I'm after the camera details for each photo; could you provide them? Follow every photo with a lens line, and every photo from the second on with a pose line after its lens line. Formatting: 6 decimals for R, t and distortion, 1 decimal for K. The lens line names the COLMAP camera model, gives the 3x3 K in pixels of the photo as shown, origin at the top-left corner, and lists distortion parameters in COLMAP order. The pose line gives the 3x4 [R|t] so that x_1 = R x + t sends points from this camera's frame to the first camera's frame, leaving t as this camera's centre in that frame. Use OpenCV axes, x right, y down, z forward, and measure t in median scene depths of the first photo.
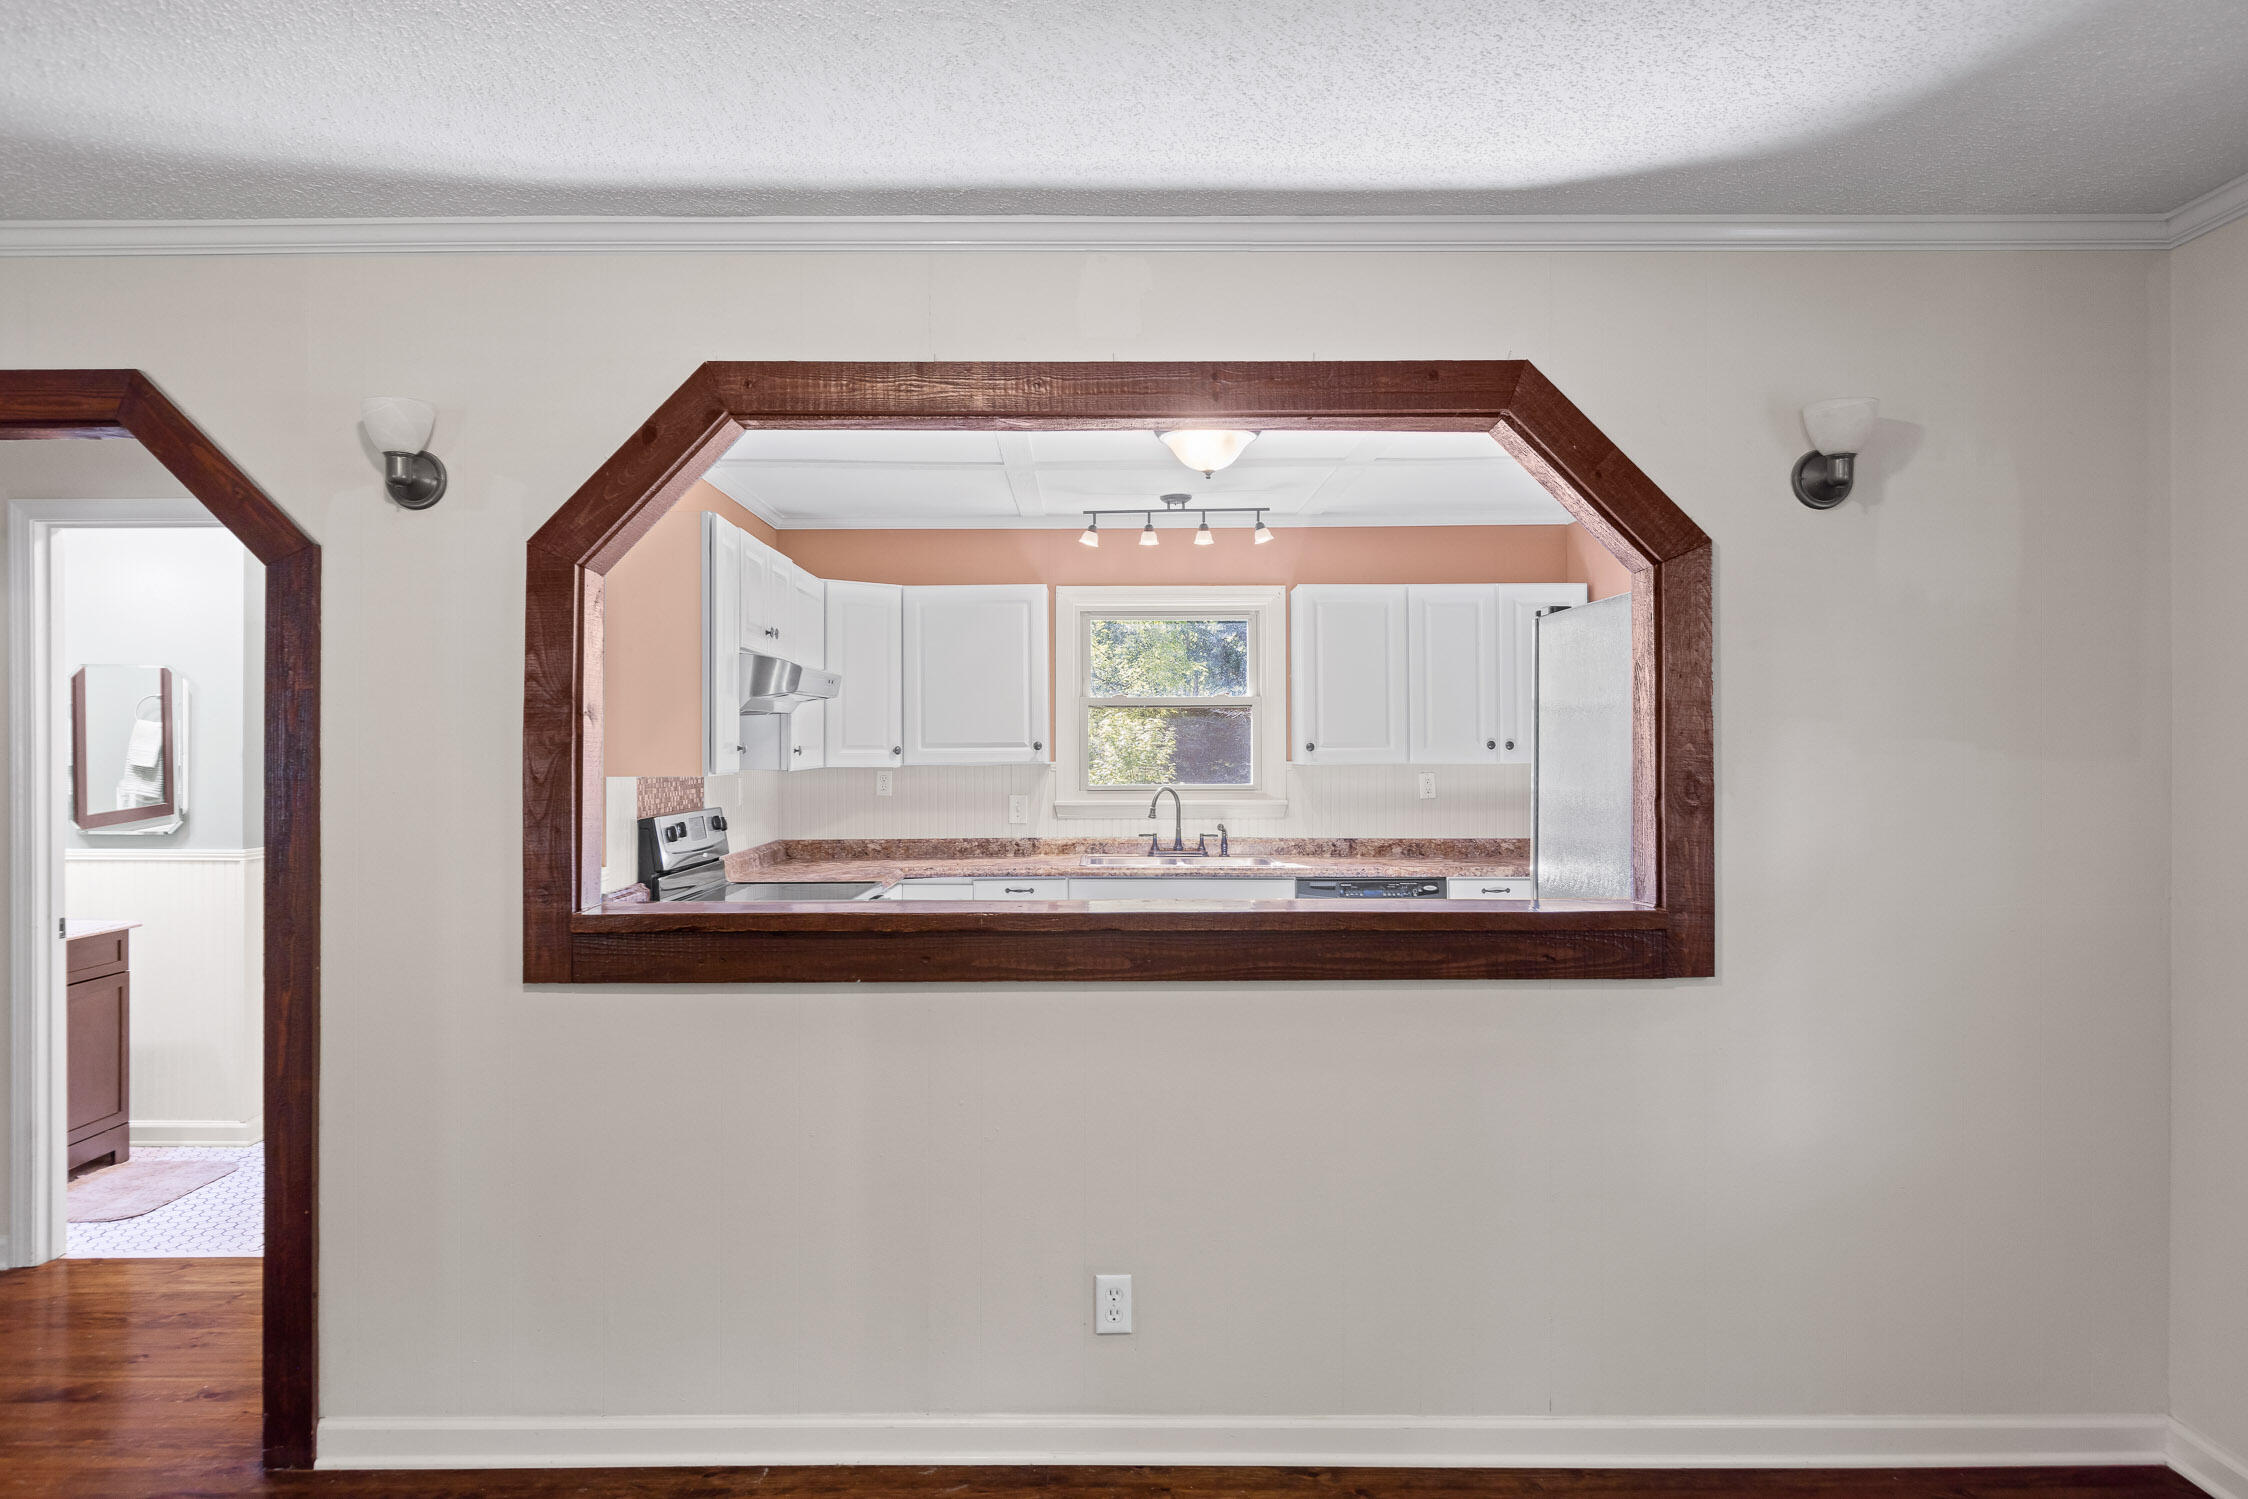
lens RADIAL K [[1438.1, 0, 1117.3], [0, 1438.1, 742.9], [0, 0, 1]] dist [0.002141, -0.001882]
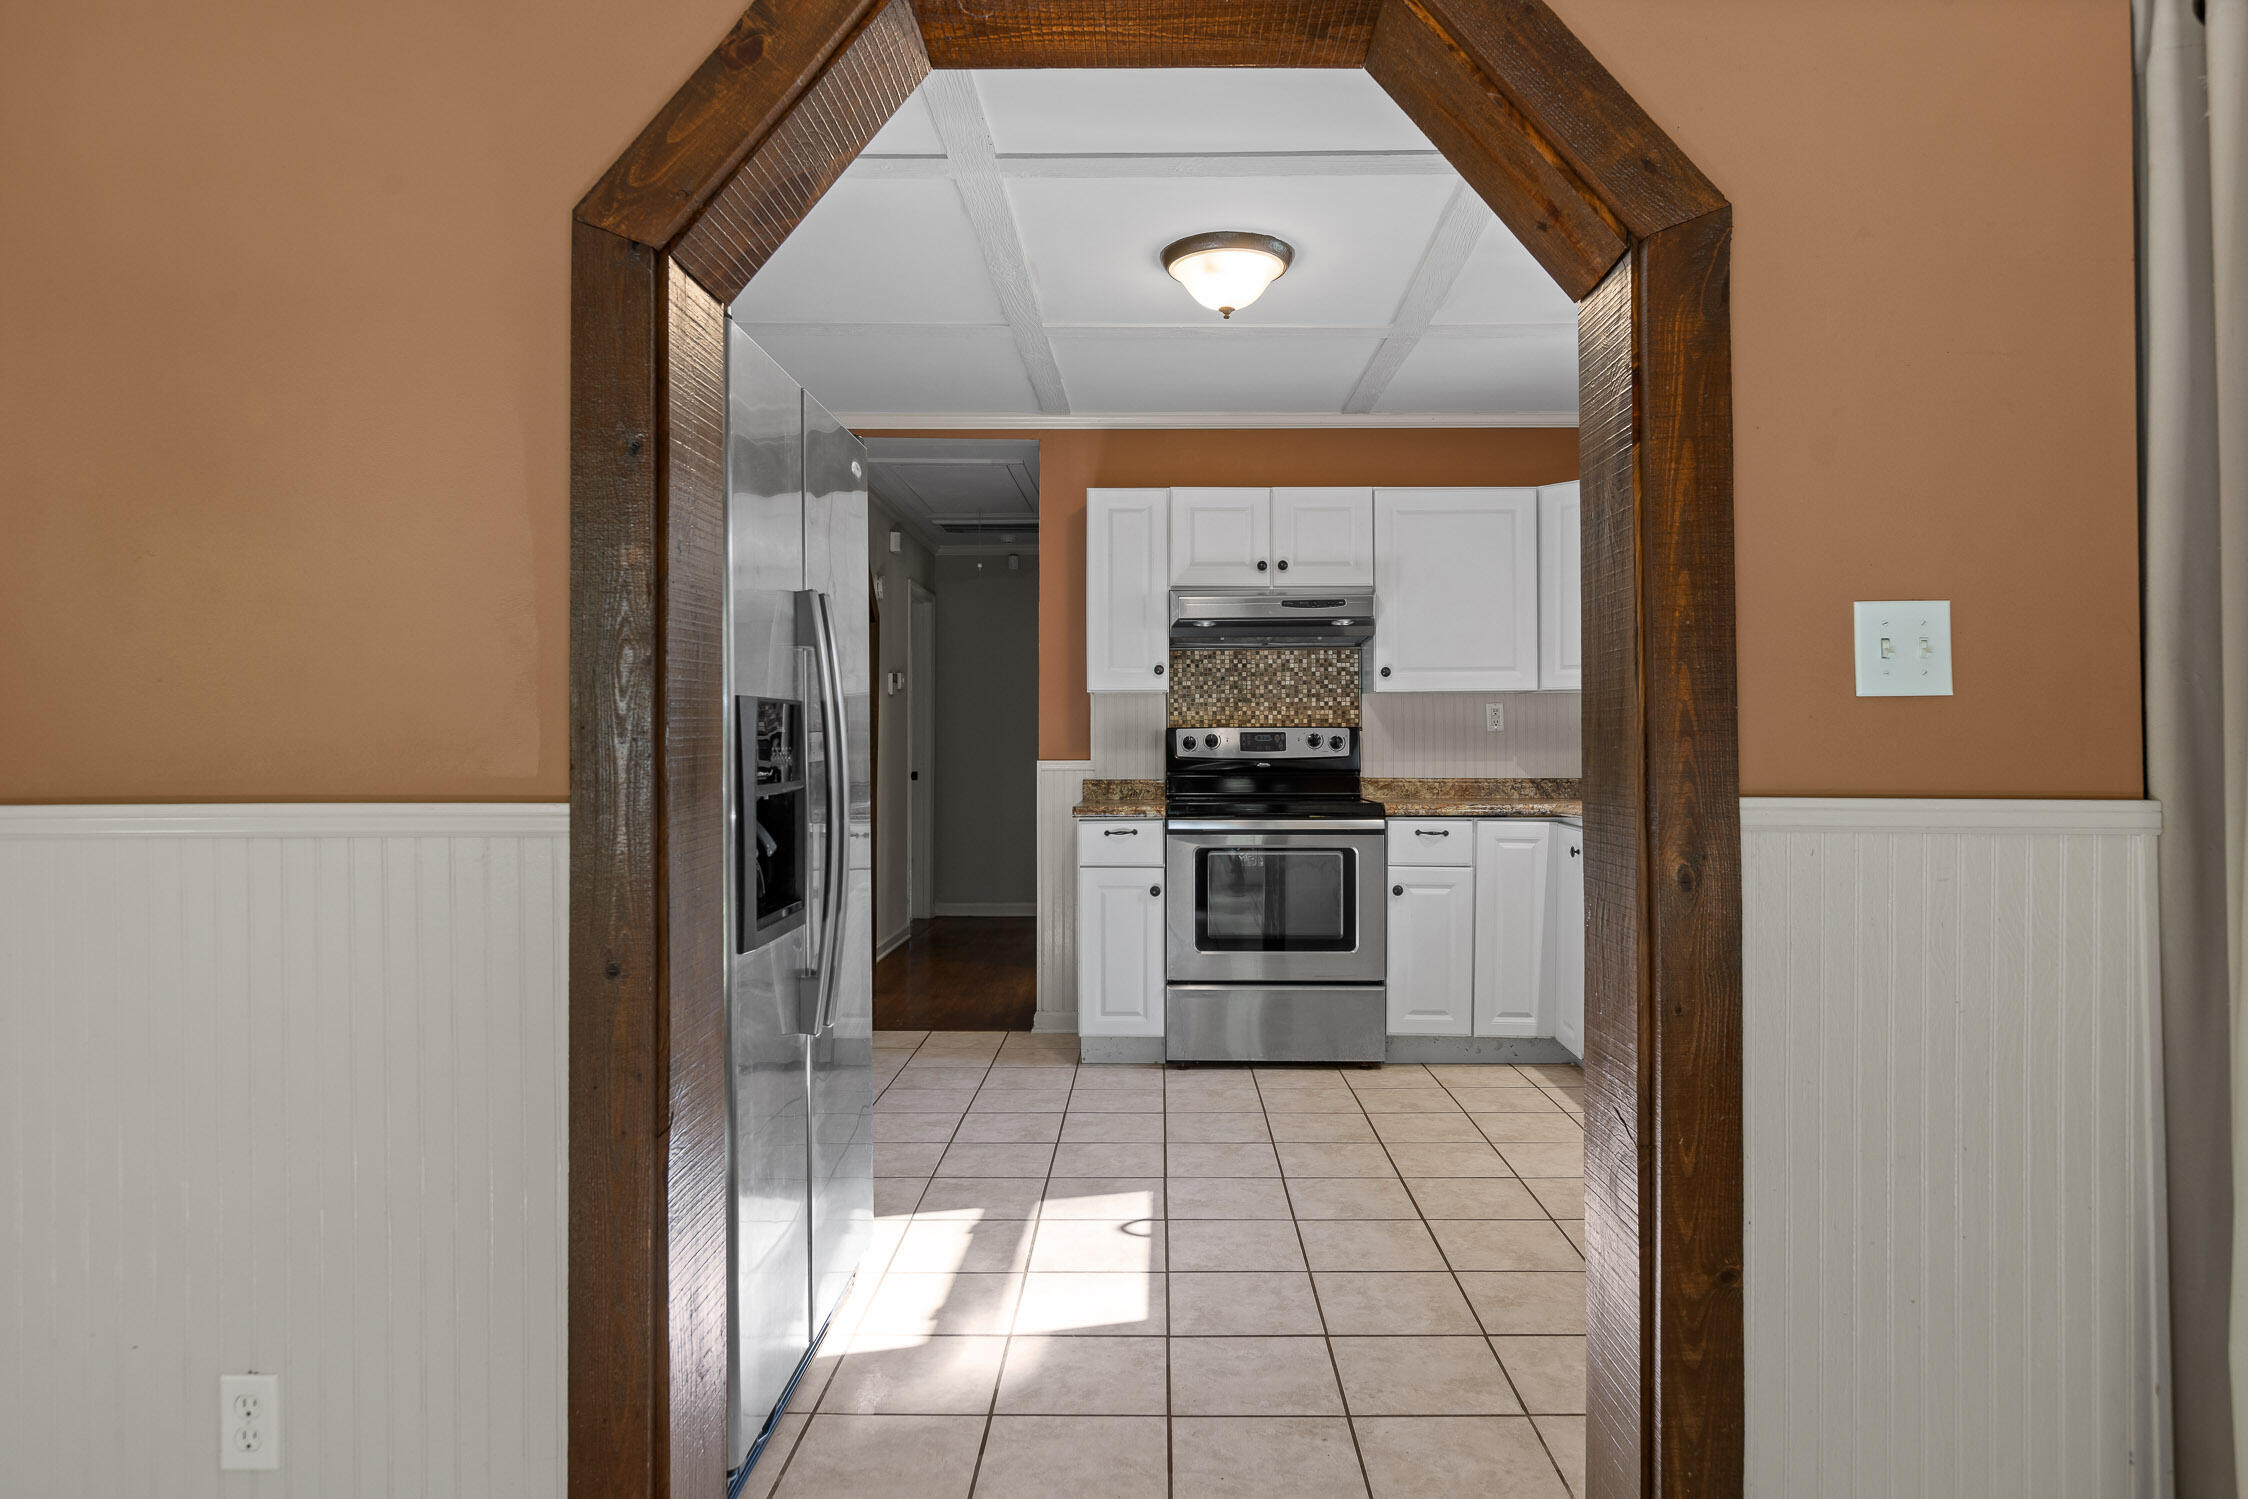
lens RADIAL K [[1358.1, 0, 1135.8], [0, 1358.1, 727.1], [0, 0, 1]] dist [-0.000901, -0.000236]
pose [[-0.020426, -0.007442, -0.999764, 0.617893], [0.006523, 0.999950, -0.007577, 0.041784], [0.999770, -0.006676, -0.020376, 0.700236]]
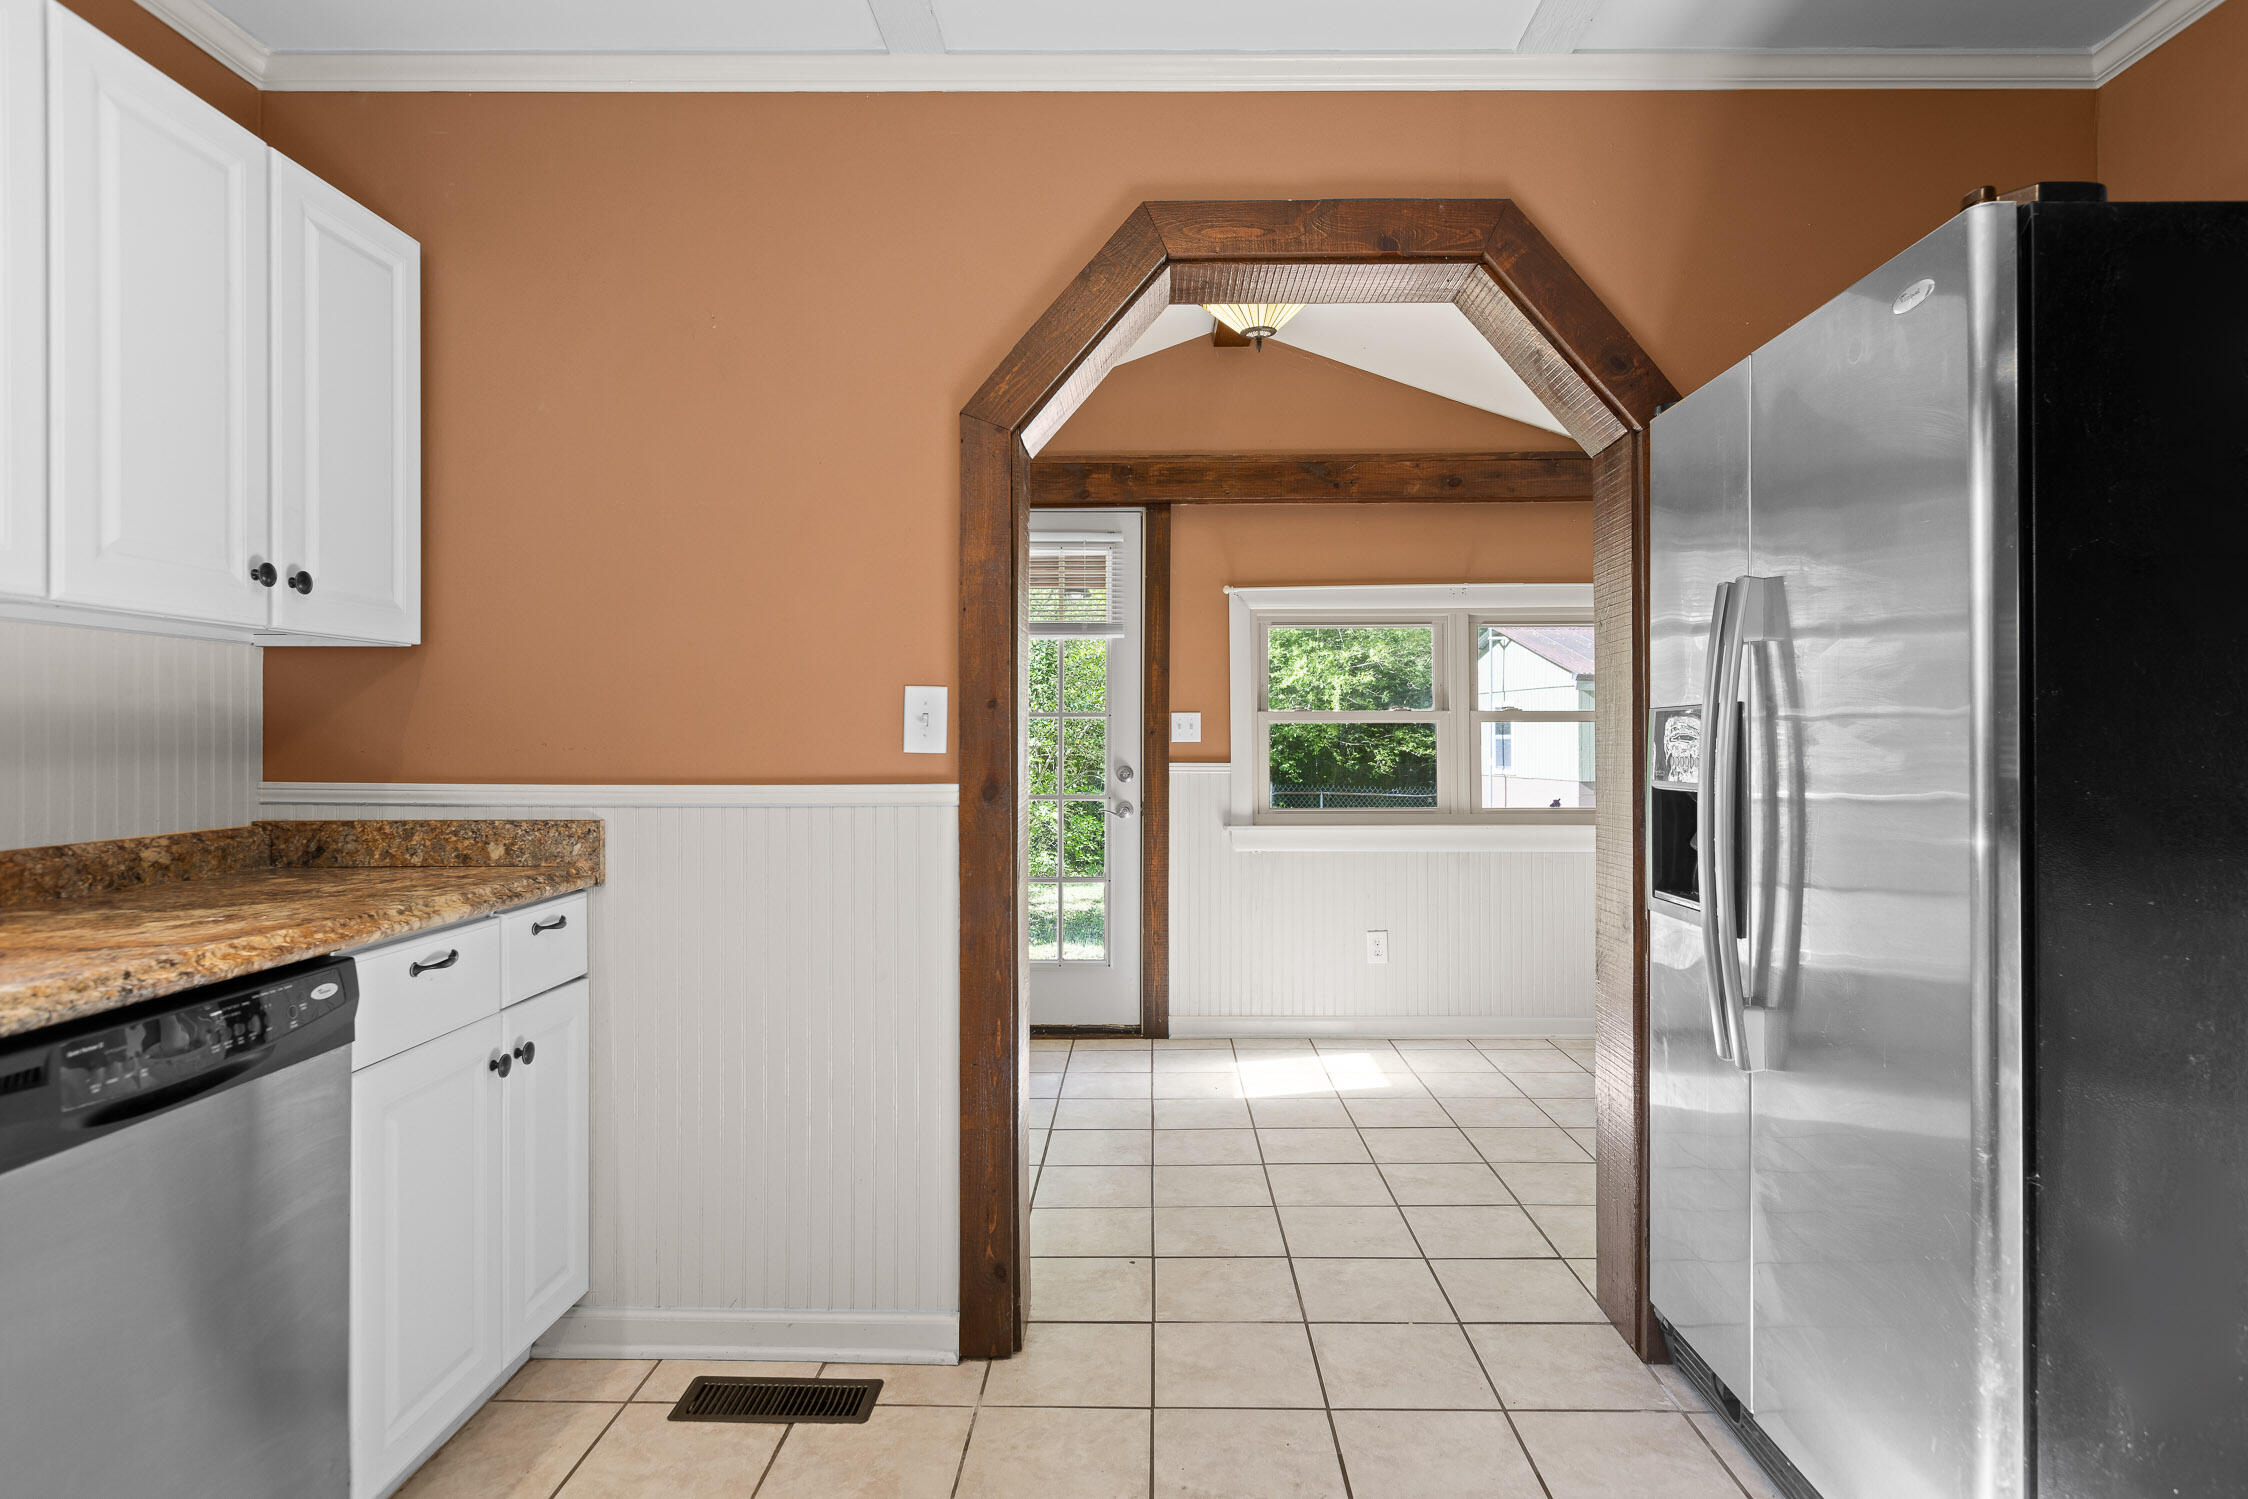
lens RADIAL K [[1205.2, 0, 1139.0], [0, 1205.2, 734.9], [0, 0, 1]] dist [0.000967, -0.000689]
pose [[0.016782, 0.005588, 0.999844, -0.039815], [-0.001397, 0.999984, -0.005566, 0.041919], [-0.999858, -0.001304, 0.016789, 0.747733]]
